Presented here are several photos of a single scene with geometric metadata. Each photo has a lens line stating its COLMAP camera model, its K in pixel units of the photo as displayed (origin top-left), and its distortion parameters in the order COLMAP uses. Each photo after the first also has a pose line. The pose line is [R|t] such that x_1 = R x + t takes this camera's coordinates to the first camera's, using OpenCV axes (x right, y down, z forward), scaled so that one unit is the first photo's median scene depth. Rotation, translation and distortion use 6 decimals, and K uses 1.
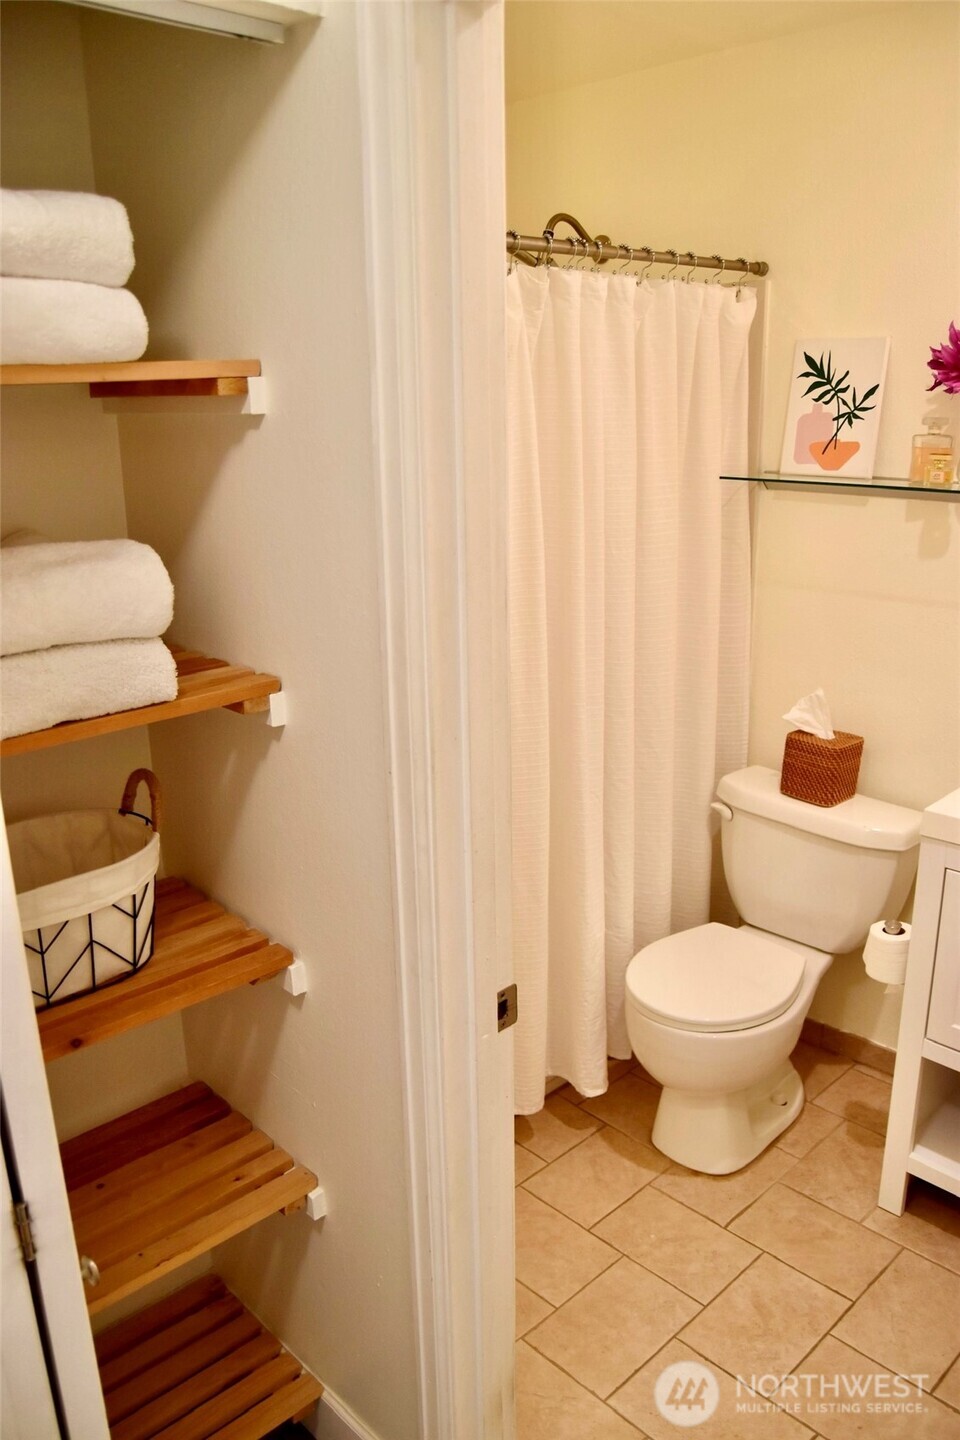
lens RADIAL K [[1113.7, 0, 489.5], [0, 1113.7, 721.3], [0, 0, 1]] dist [-0.096155, 0.049404]
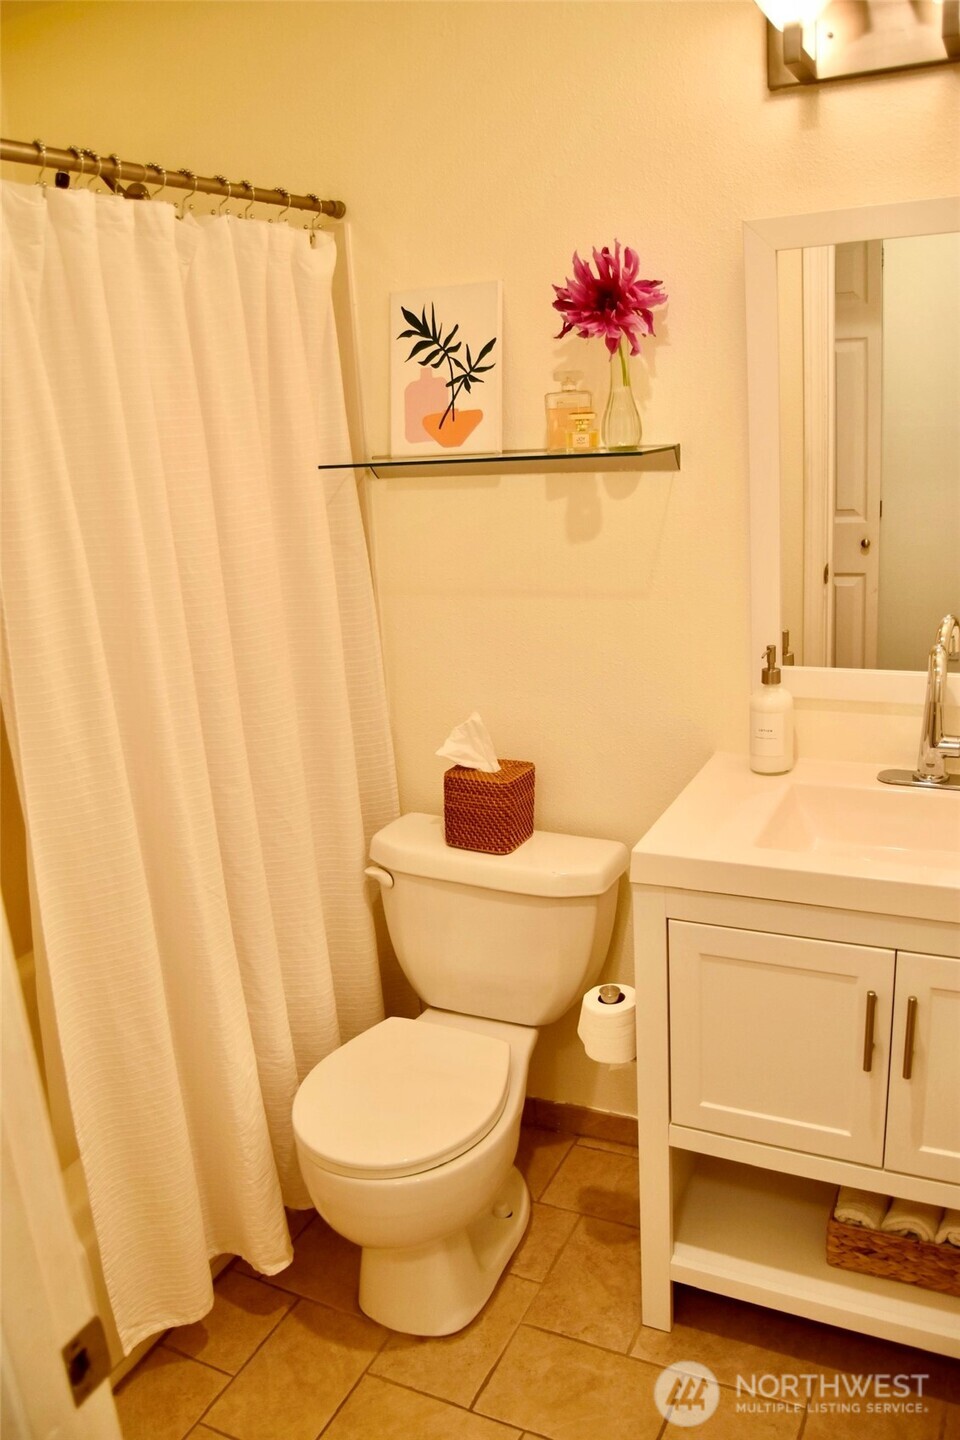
lens RADIAL K [[1113.7, 0, 489.5], [0, 1113.7, 721.3], [0, 0, 1]] dist [-0.096155, 0.049404]
pose [[0.937383, -0.137896, 0.319841, 0.045231], [0.144205, 0.989540, 0.003998, -0.025638], [-0.317047, 0.042375, 0.947463, 0.220371]]
